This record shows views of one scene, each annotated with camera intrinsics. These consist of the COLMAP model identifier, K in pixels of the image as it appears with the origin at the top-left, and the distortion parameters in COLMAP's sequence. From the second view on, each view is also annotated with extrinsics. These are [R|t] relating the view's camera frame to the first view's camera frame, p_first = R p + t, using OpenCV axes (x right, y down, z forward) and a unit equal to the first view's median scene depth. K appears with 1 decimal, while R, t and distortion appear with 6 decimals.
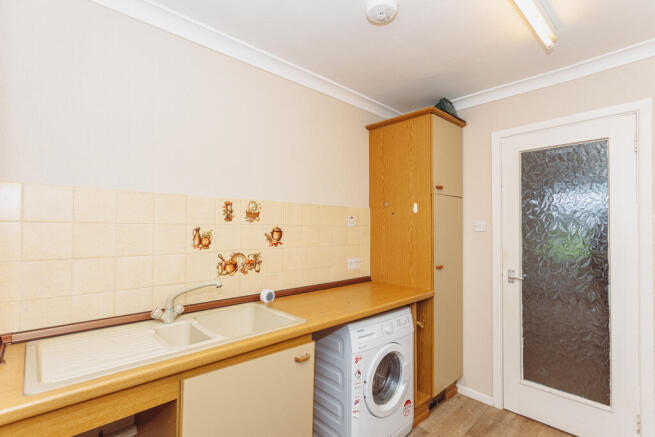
lens RADIAL K [[312.9, 0, 325.6], [0, 312.9, 222.4], [0, 0, 1]] dist [0.003069, 0.000048]
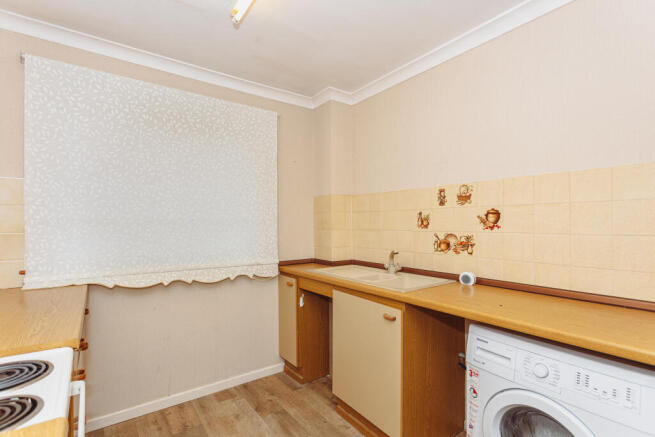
lens RADIAL K [[312.9, 0, 320.8], [0, 312.9, 217.2], [0, 0, 1]] dist [0.003069, 0.000048]
pose [[-0.132250, -0.025045, -0.990900, 0.868419], [0.019721, 0.999416, -0.027892, 0.060501], [0.991020, -0.023230, -0.131679, 0.684406]]
